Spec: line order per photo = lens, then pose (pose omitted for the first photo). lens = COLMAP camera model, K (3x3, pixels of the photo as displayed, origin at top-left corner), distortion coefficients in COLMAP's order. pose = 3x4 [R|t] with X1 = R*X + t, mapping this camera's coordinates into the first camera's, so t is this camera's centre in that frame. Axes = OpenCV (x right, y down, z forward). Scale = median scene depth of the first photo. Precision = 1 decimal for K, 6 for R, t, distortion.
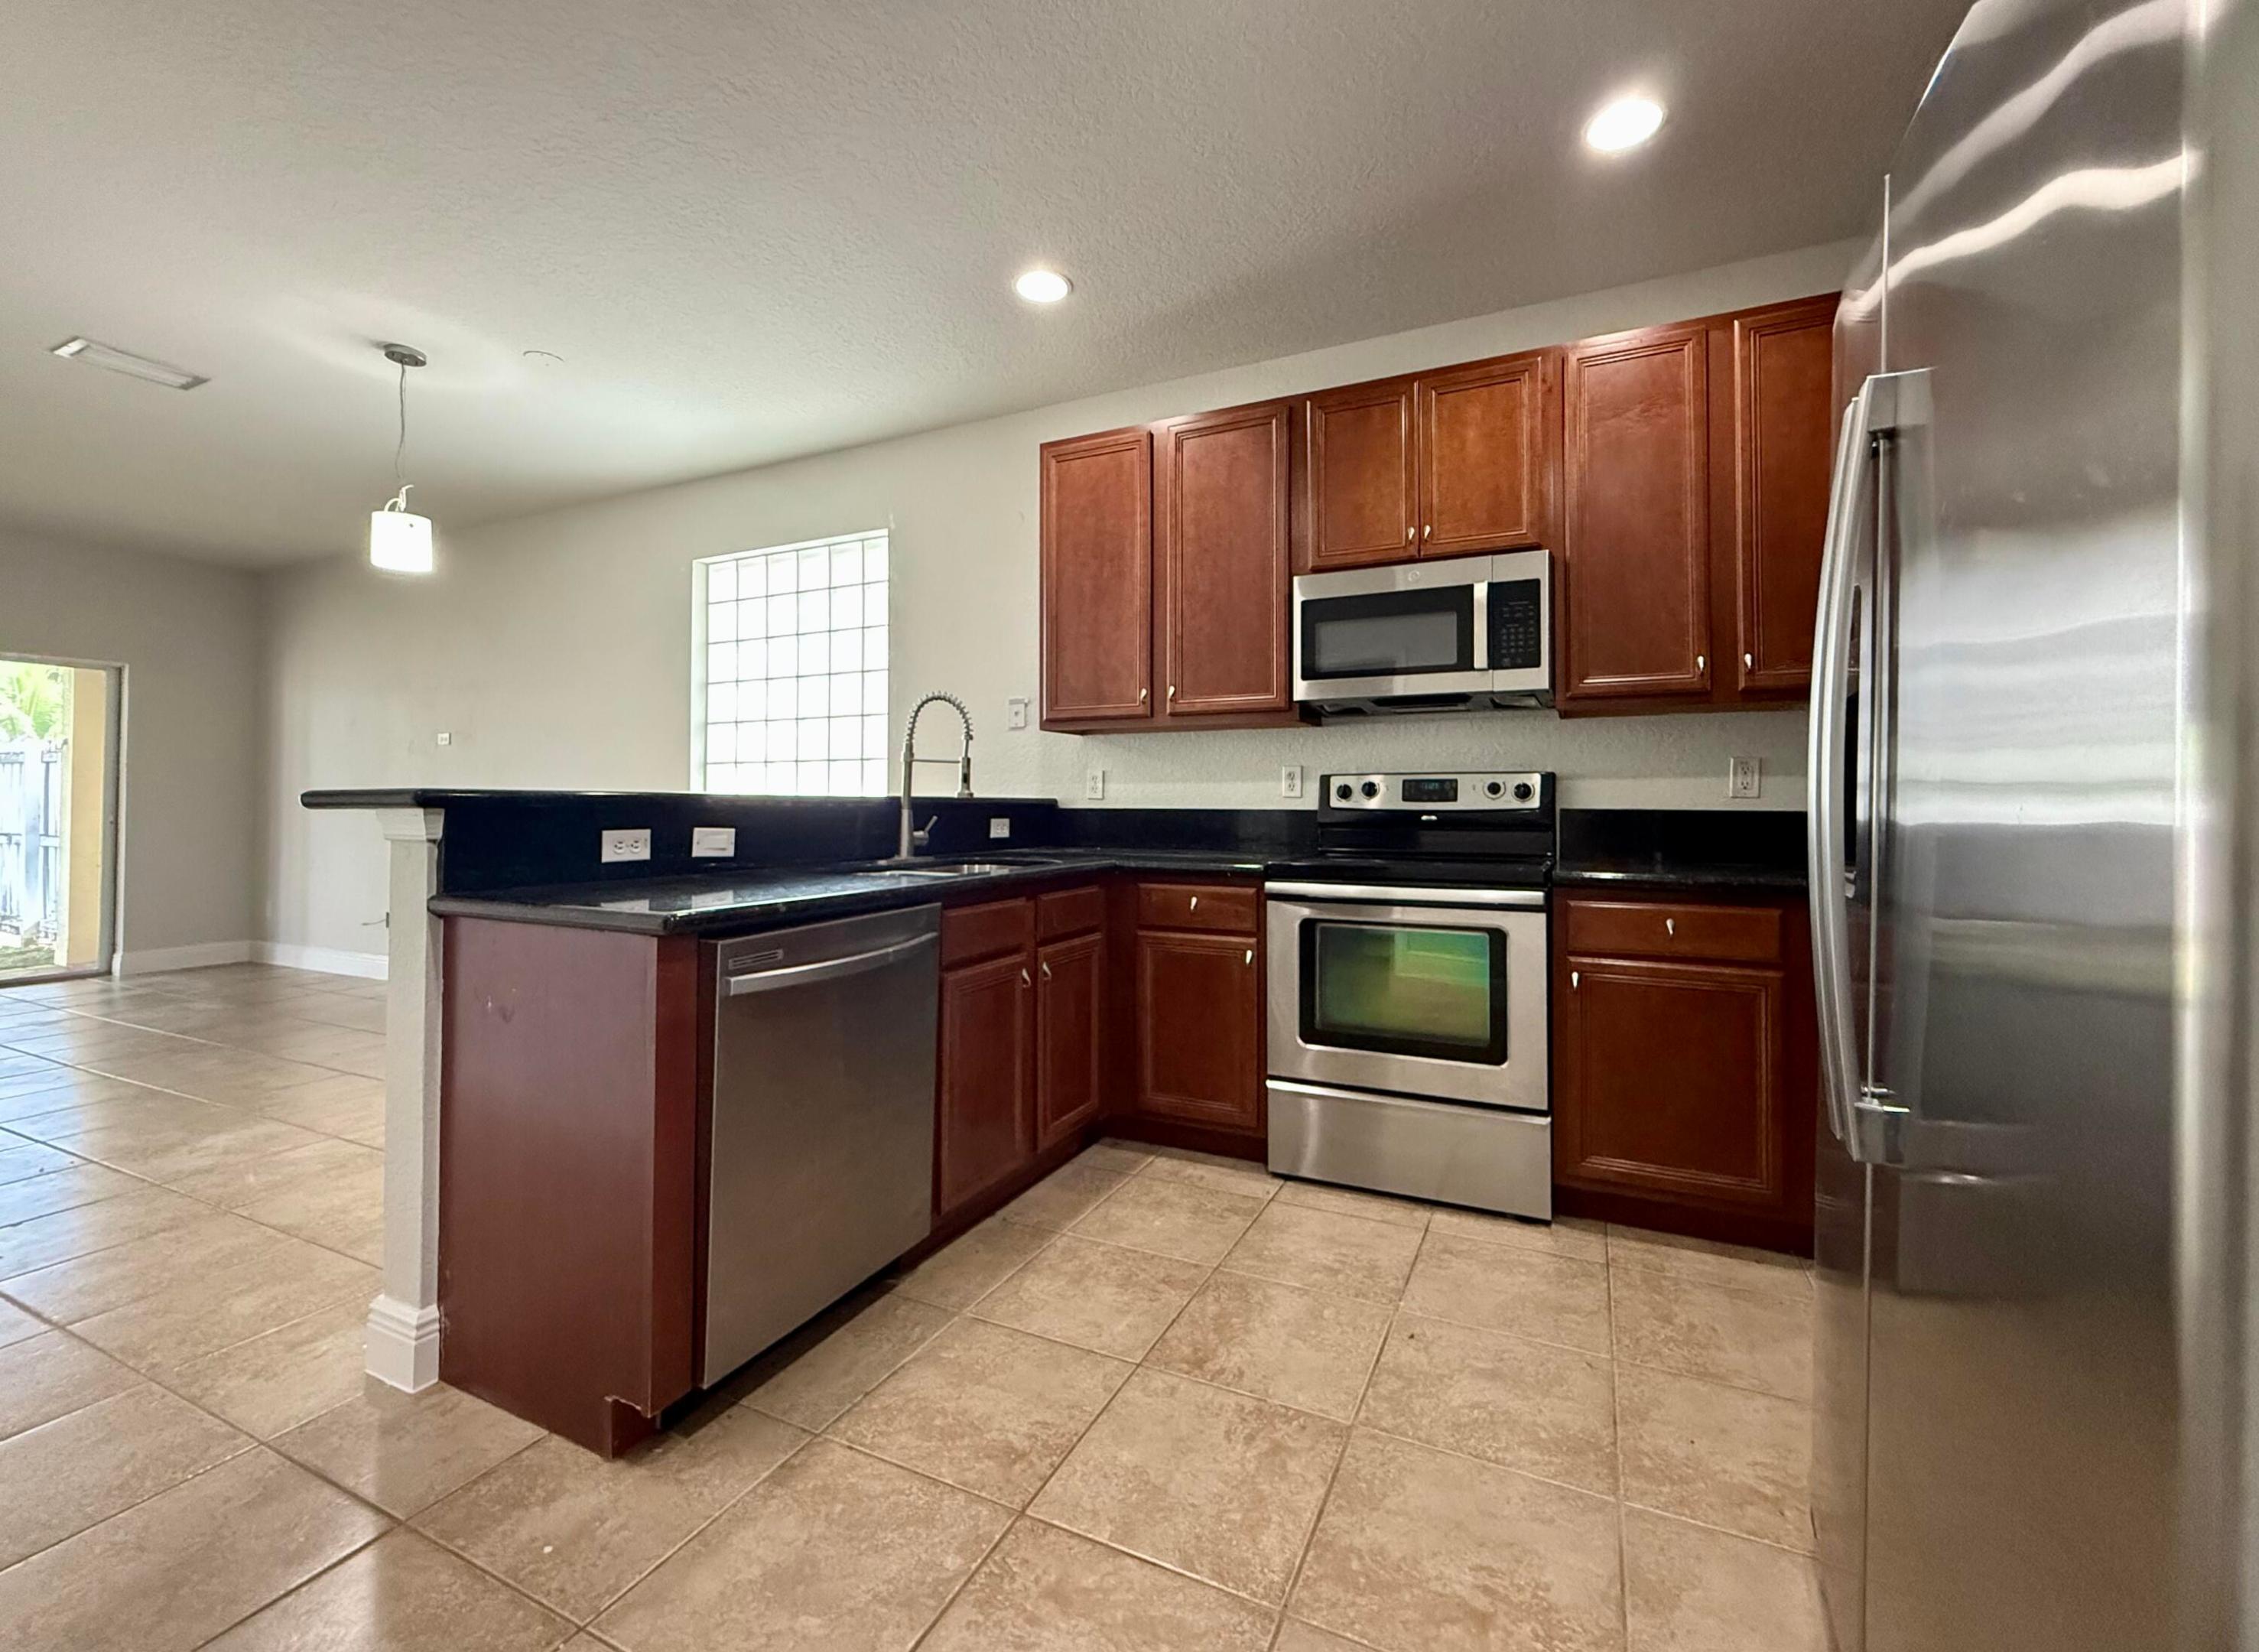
lens RADIAL K [[919.6, 0, 1140.8], [0, 919.6, 804.5], [0, 0, 1]] dist [-0.000992, -0.000058]
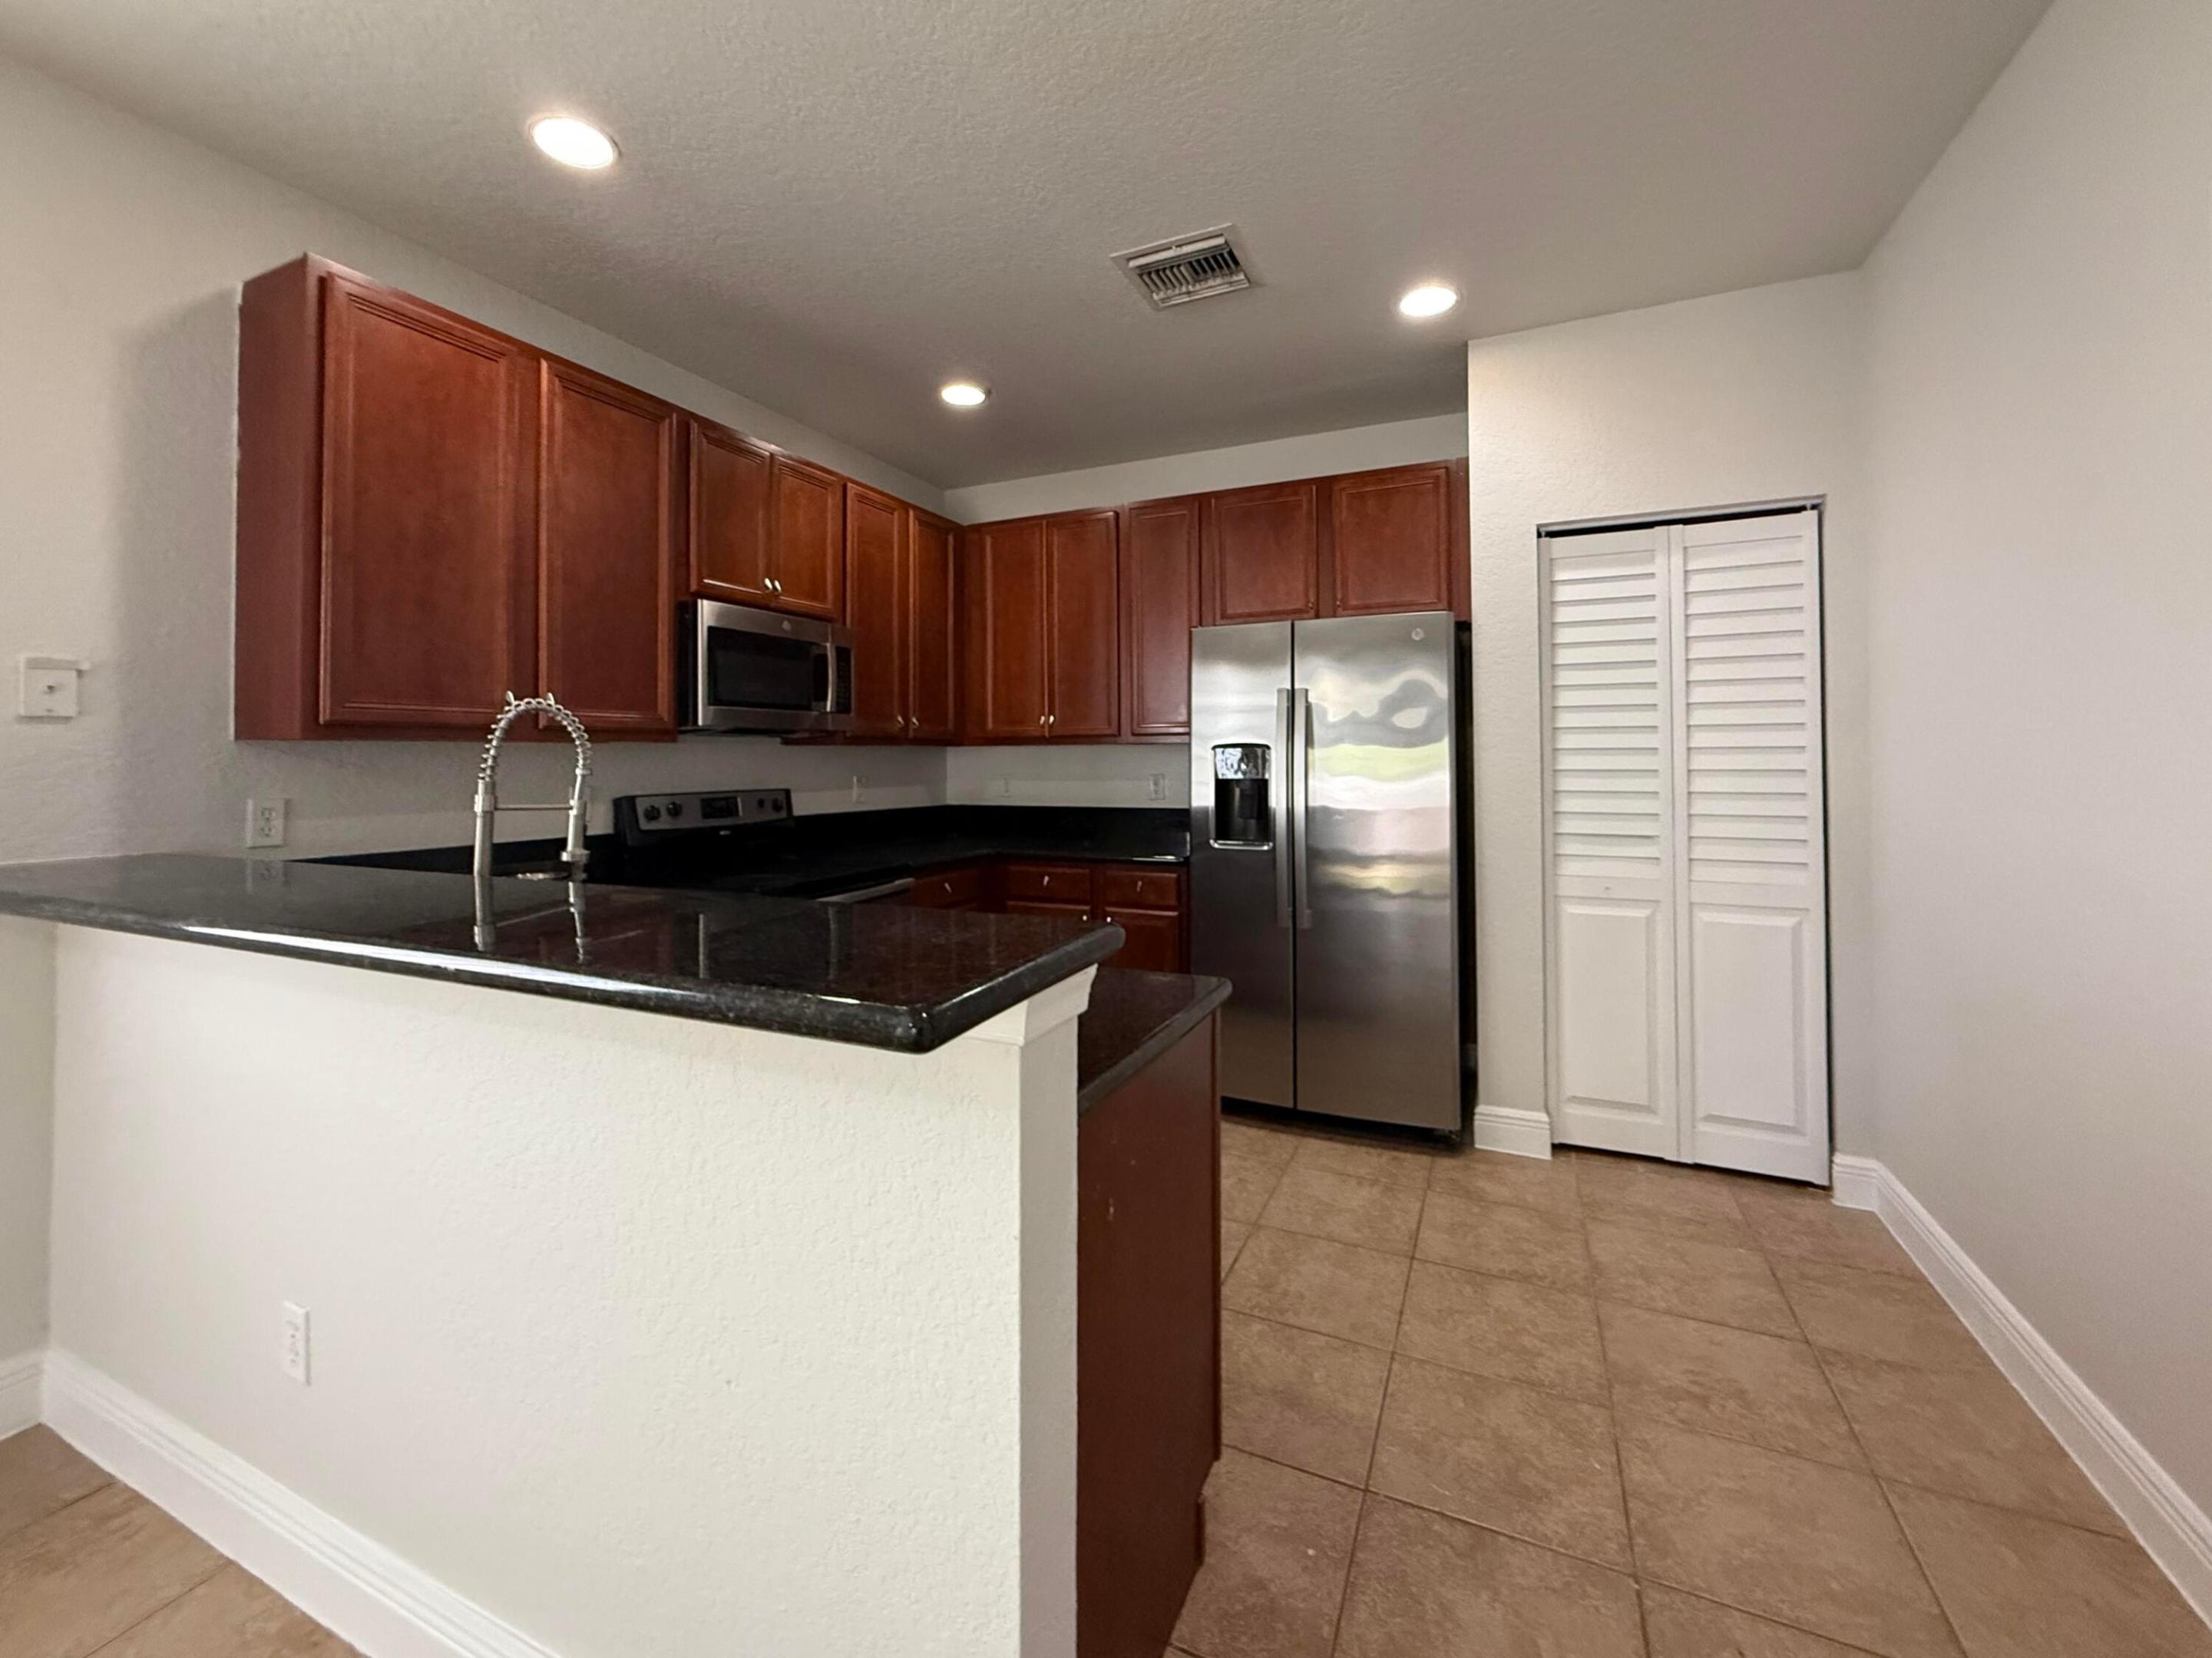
lens RADIAL K [[920.0, 0, 1079.8], [0, 920.0, 761.3], [0, 0, 1]] dist [0.000559, 0.006624]
pose [[0.004751, -0.004177, 0.999980, -0.914372], [0.011731, 0.999923, 0.004121, -0.082192], [-0.999920, 0.011711, 0.004800, 0.661818]]
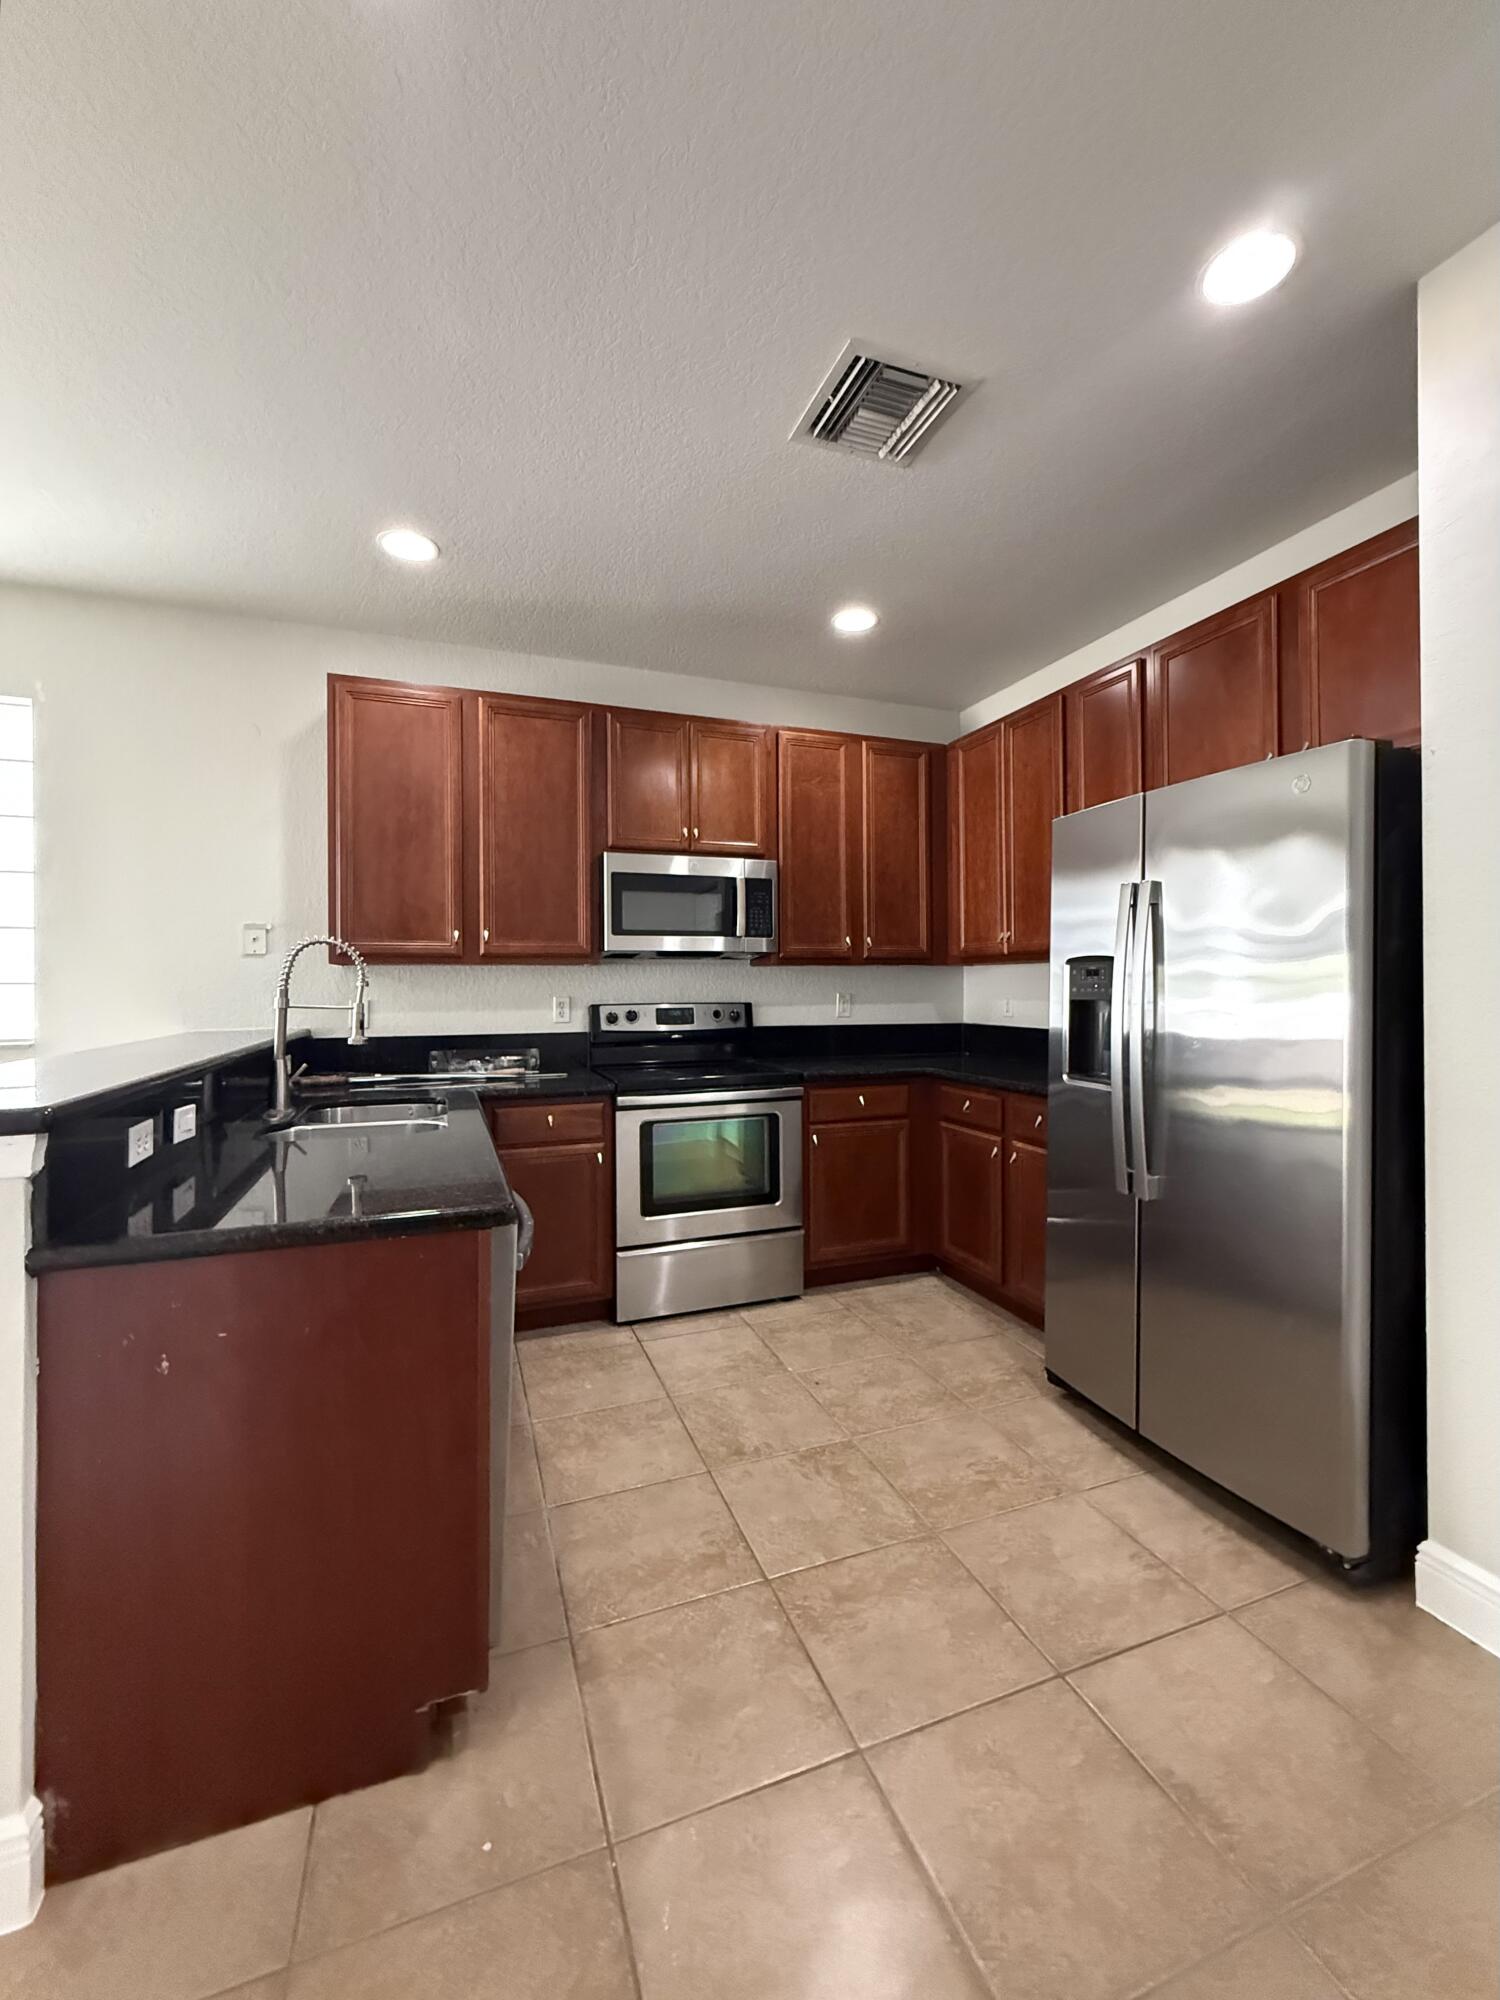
lens RADIAL K [[804.7, 0, 750.0], [0, 804.7, 1000.0], [0, 0, 1]] dist [-0.015216, 0.005805]
pose [[0.701269, -0.017663, 0.712678, -0.539016], [0.007763, 0.999823, 0.017140, -0.069232], [-0.712854, -0.006487, 0.701282, 0.094738]]
